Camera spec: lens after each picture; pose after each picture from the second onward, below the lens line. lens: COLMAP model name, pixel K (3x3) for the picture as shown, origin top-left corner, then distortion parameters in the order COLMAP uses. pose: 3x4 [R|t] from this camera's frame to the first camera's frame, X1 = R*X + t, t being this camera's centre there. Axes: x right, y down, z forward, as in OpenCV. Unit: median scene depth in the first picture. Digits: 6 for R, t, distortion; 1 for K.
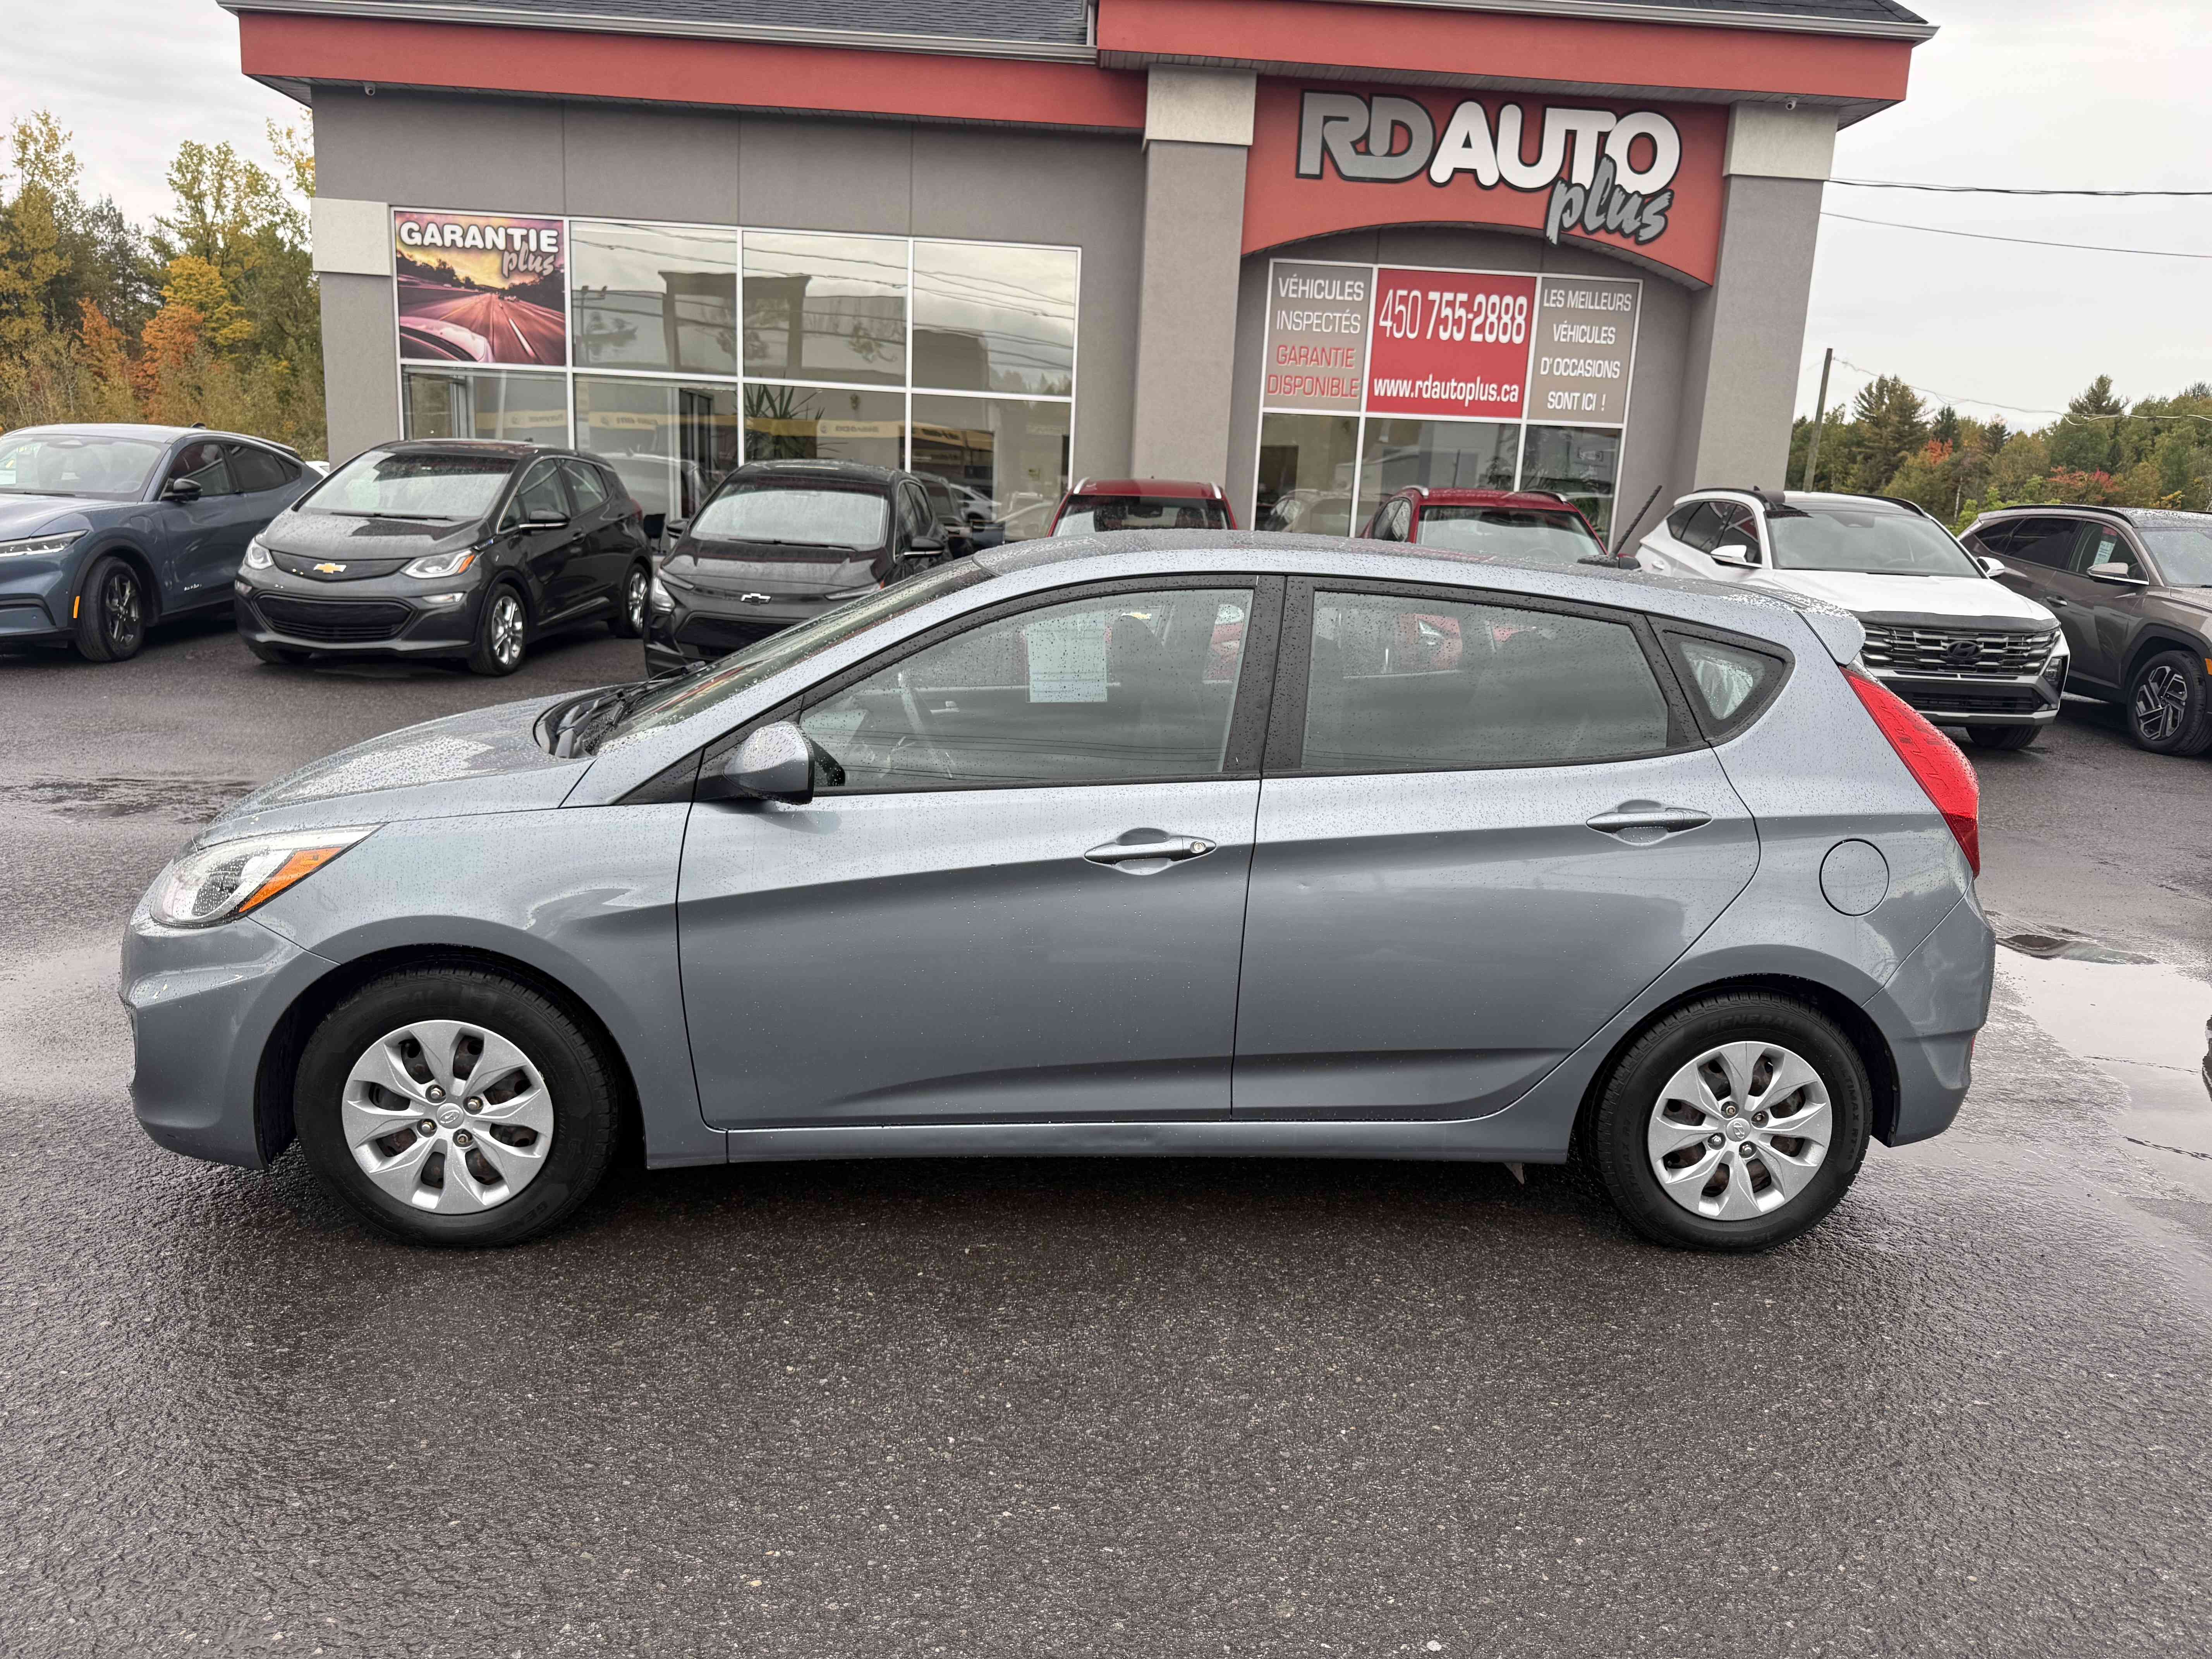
lens RADIAL K [[1651.3, 0, 1131.2], [0, 1651.3, 842.2], [0, 0, 1]] dist [0.083245, -0.110584]
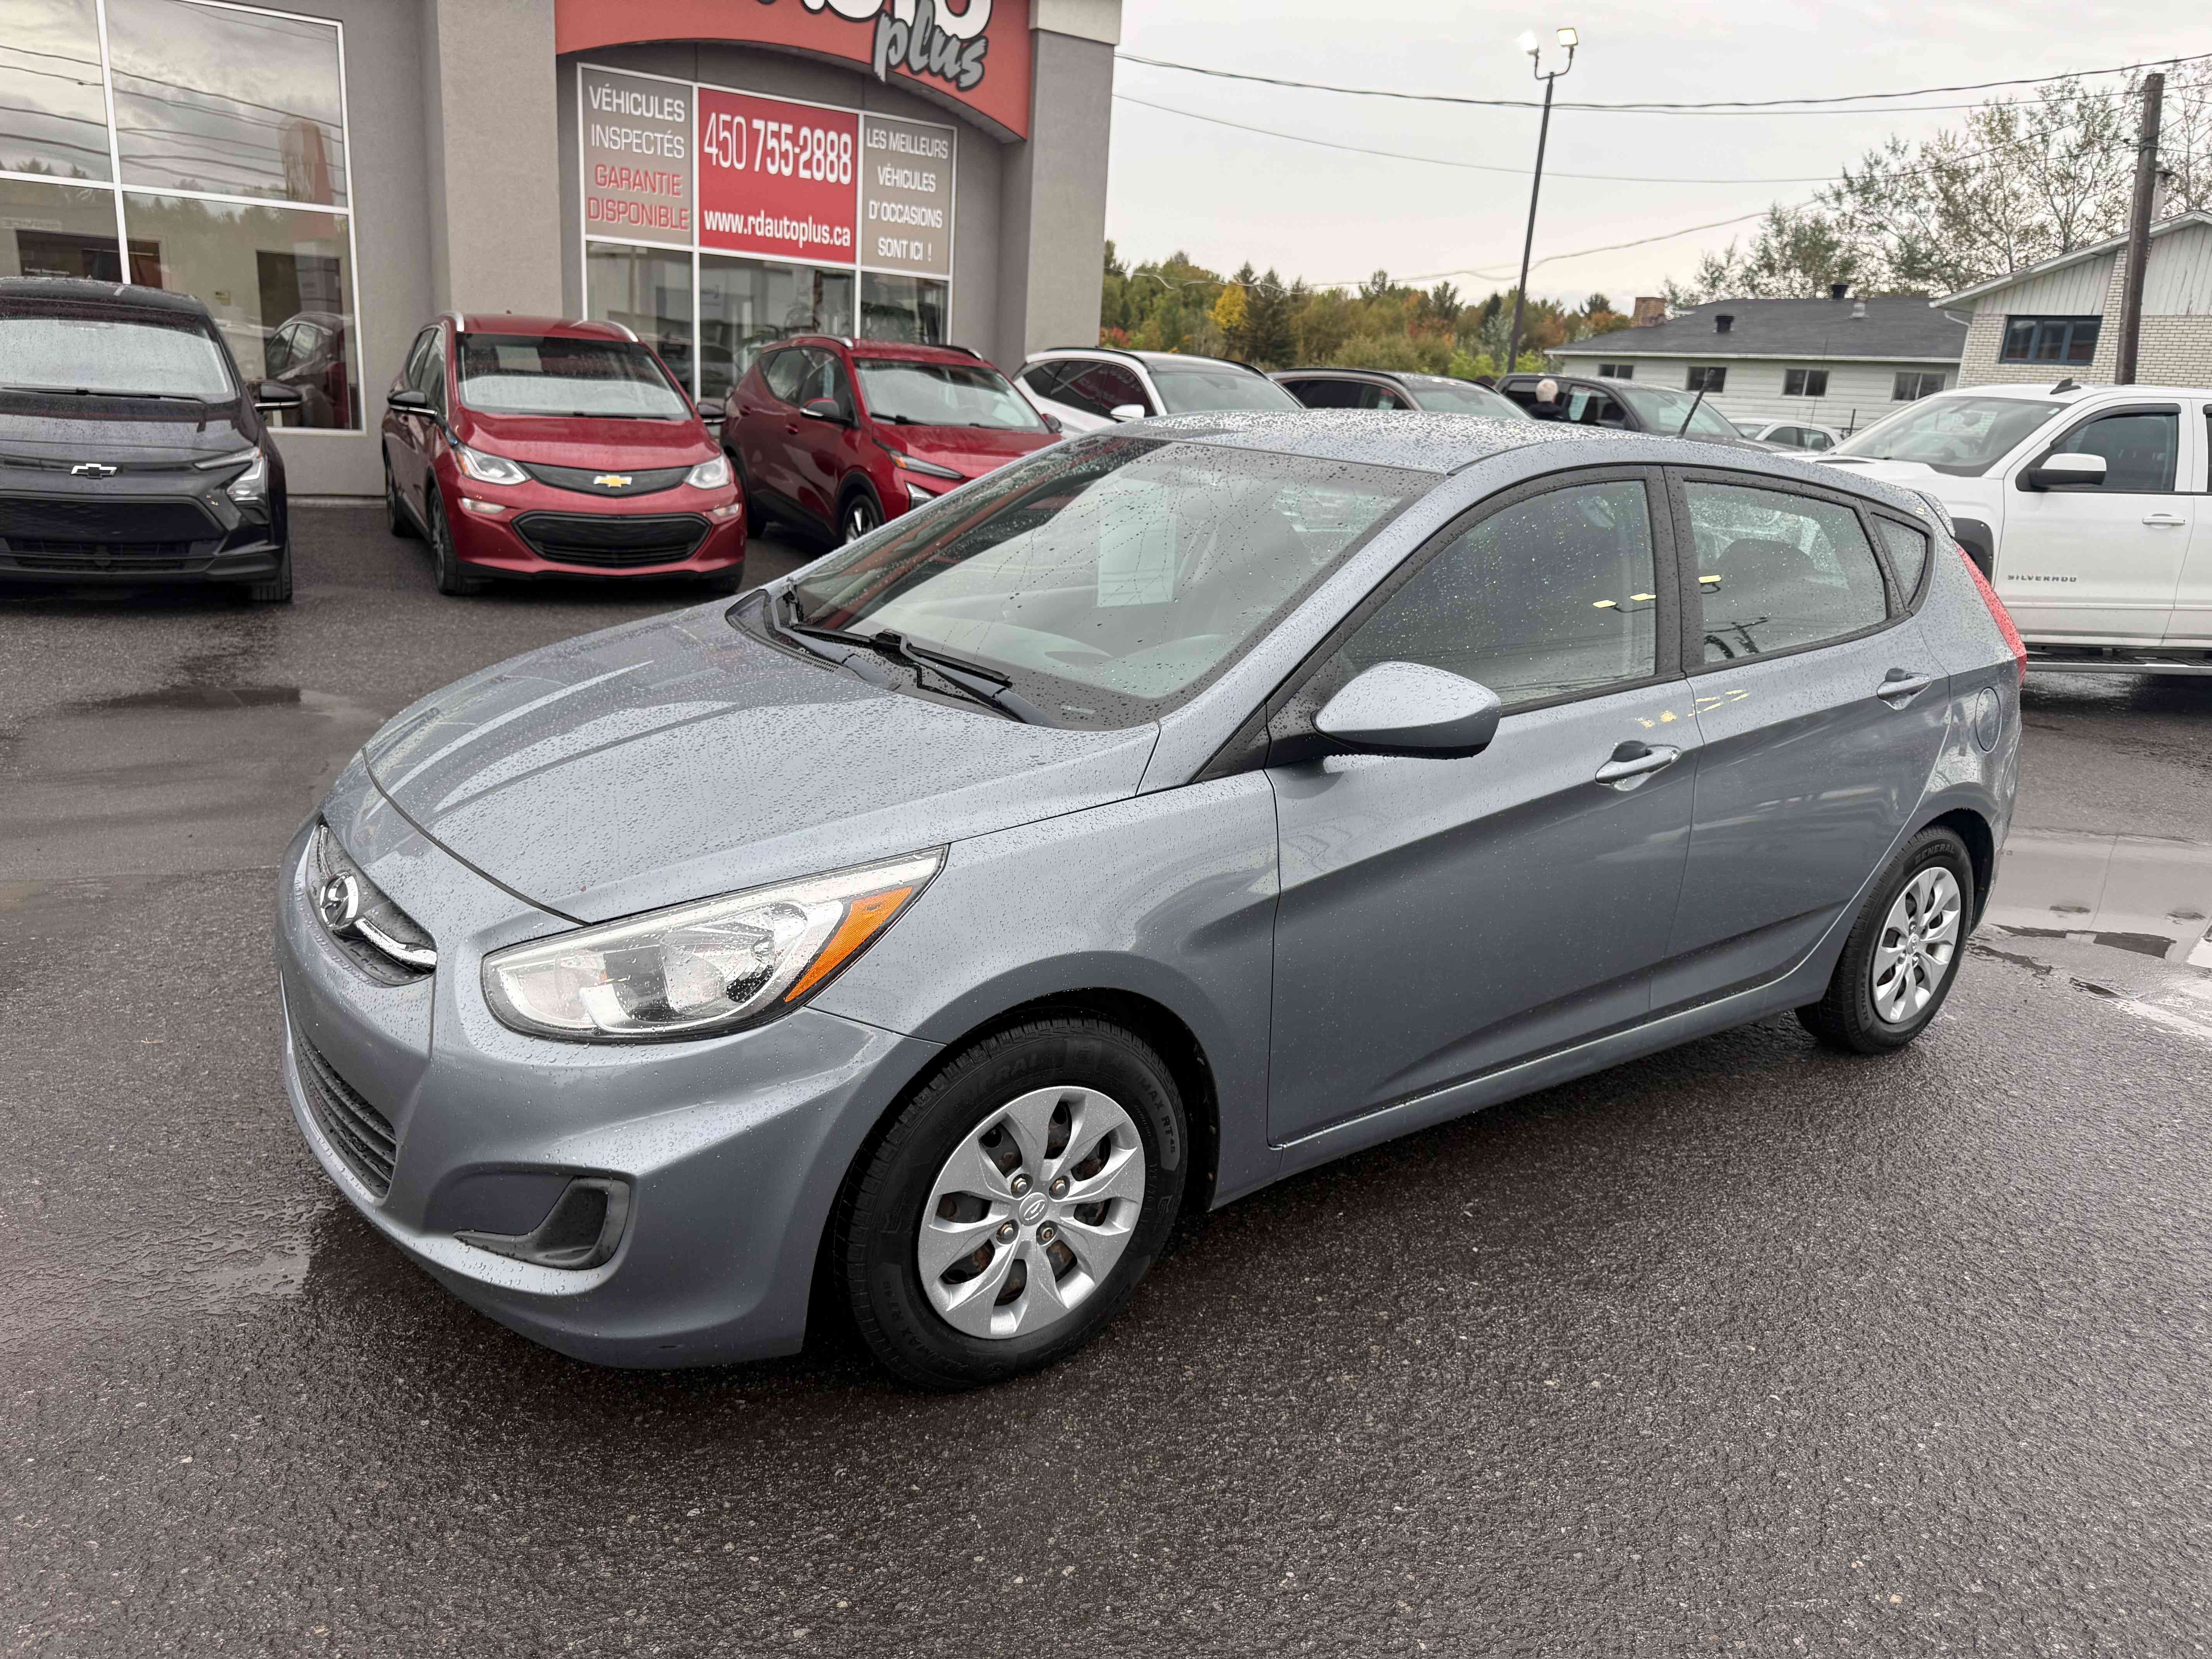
lens RADIAL K [[1626.6, 0, 1135.8], [0, 1626.6, 863.0], [0, 0, 1]] dist [0.041364, -0.039506]
pose [[0.852310, -0.140353, 0.503853, -0.167309], [0.085712, 0.987780, 0.130166, -0.020277], [-0.515966, -0.067755, 0.853925, 0.079392]]
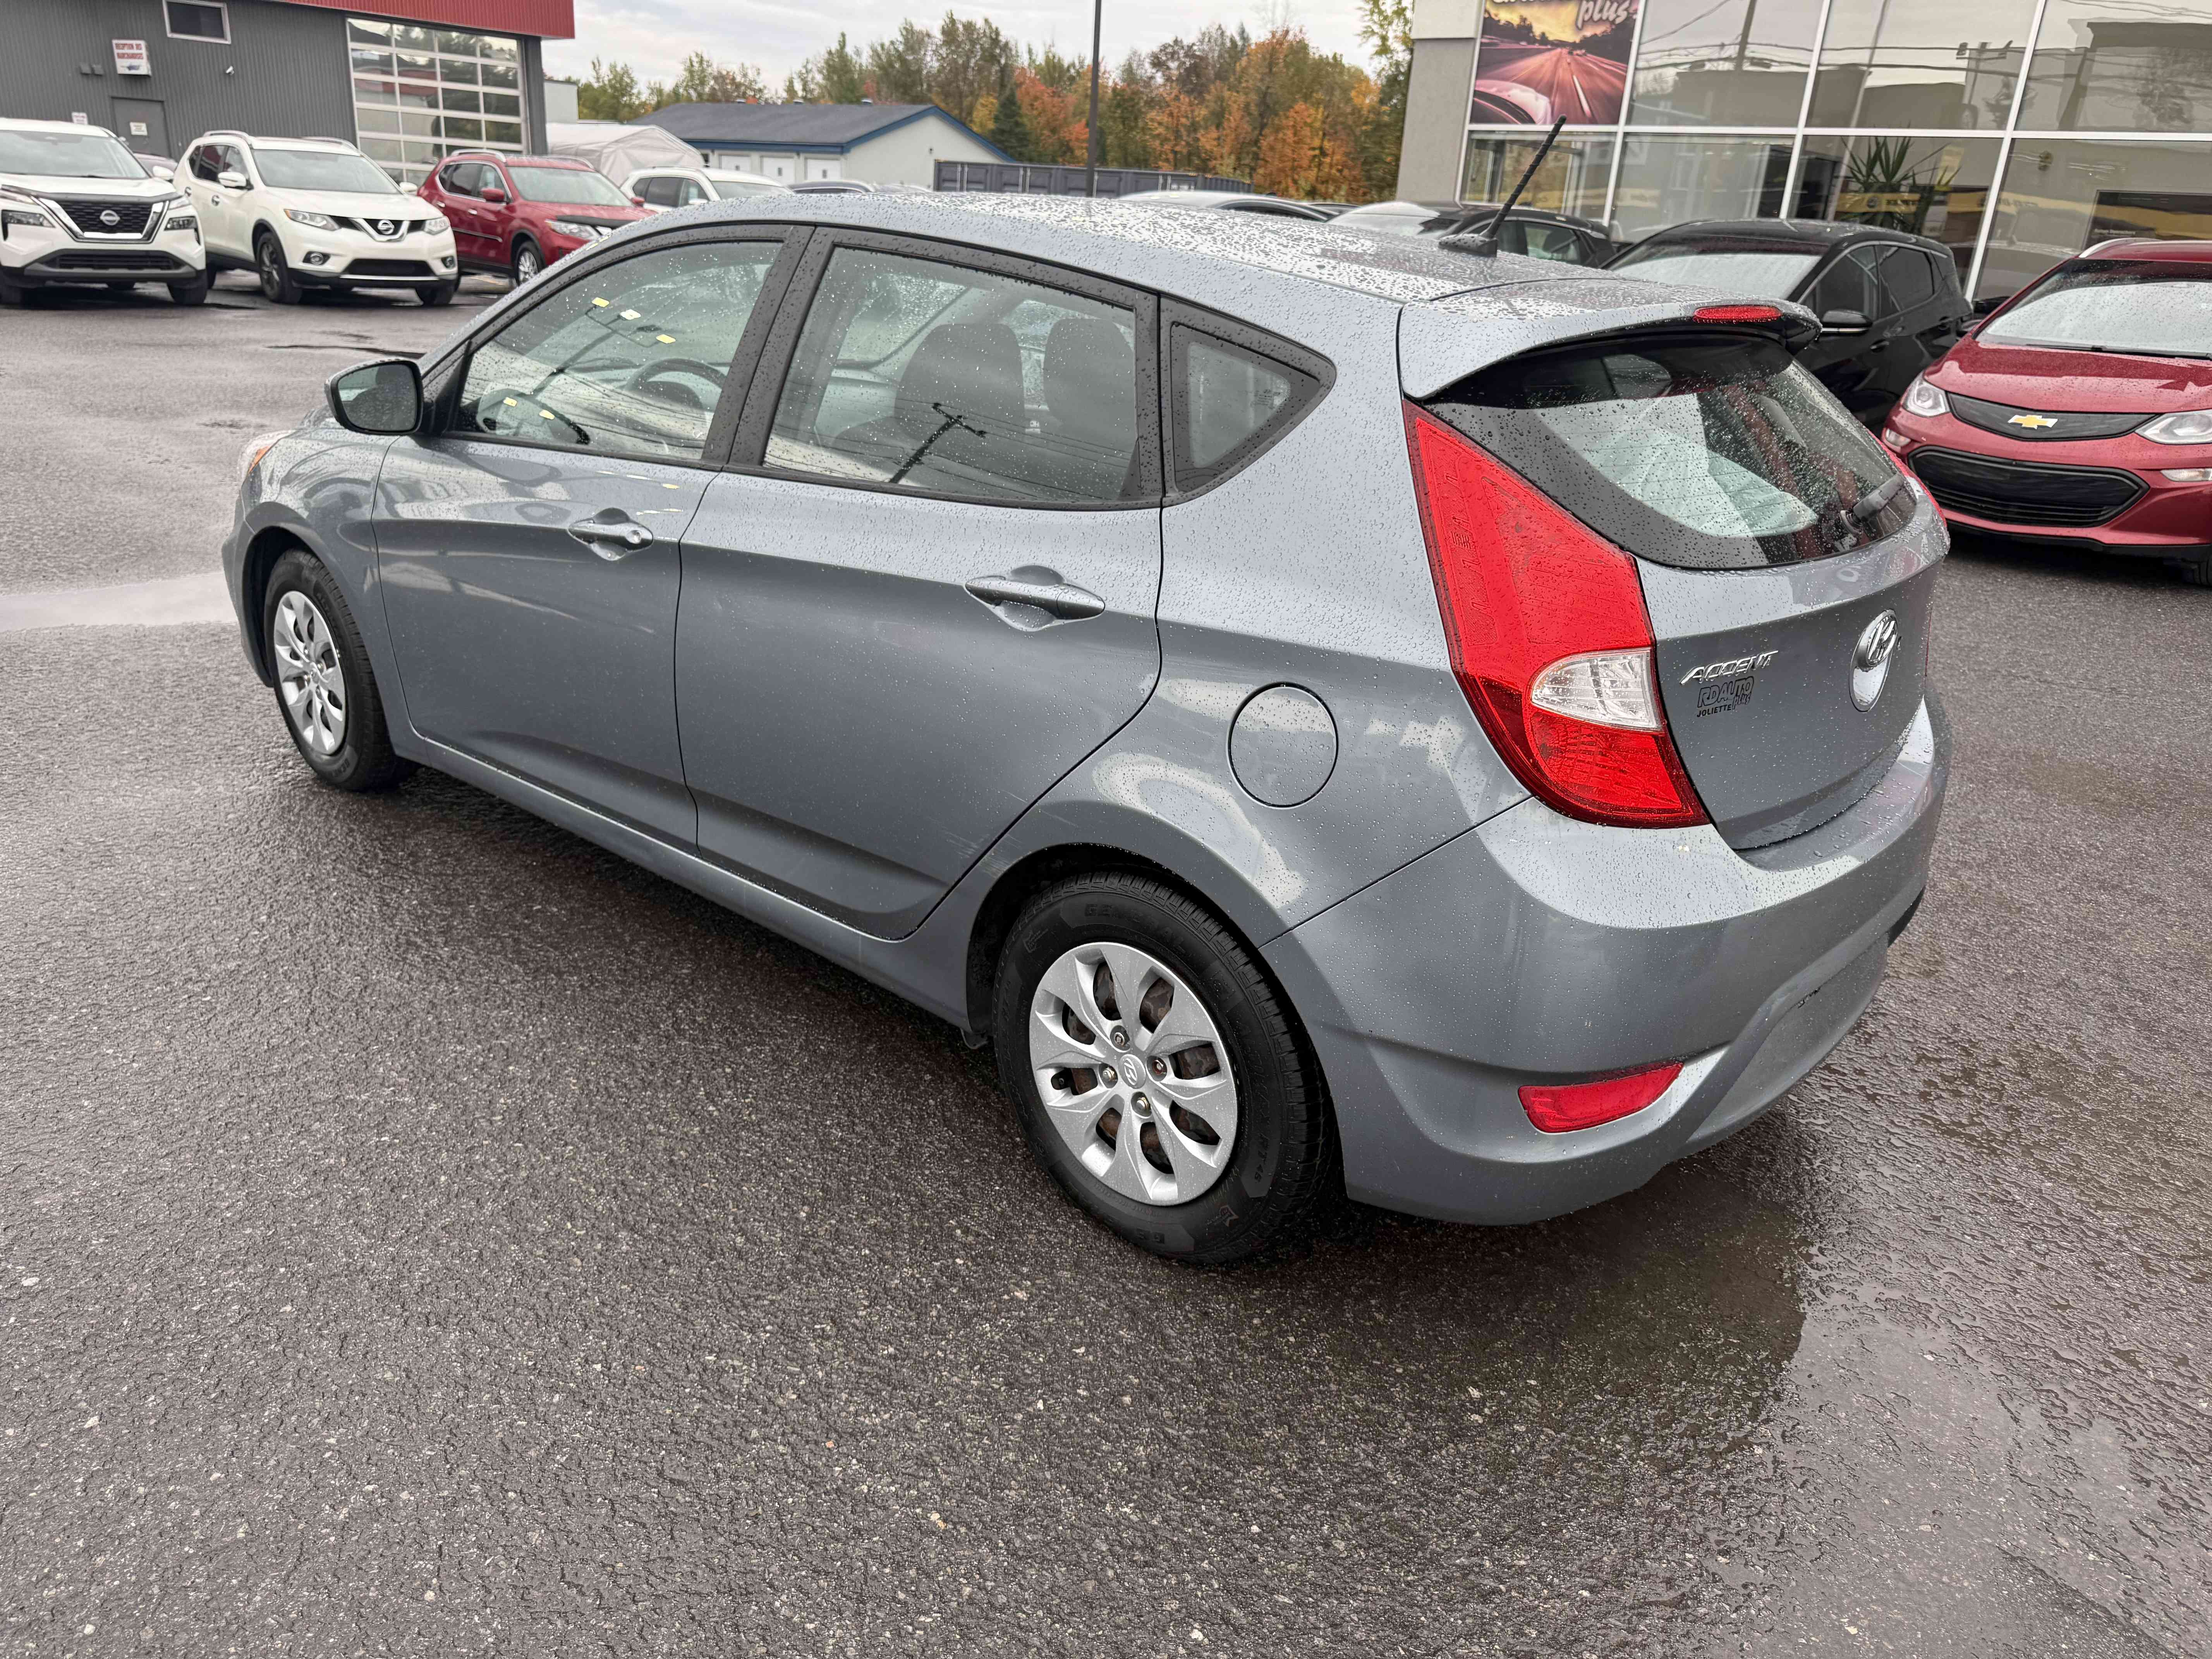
lens RADIAL K [[1625.4, 0, 967.7], [0, 1625.4, 834.5], [0, 0, 1]] dist [0.046325, -0.037860]
pose [[0.665822, 0.262093, -0.698561, 0.191203], [-0.182799, 0.965039, 0.187841, -0.009452], [0.723371, 0.002627, 0.690455, 0.121701]]
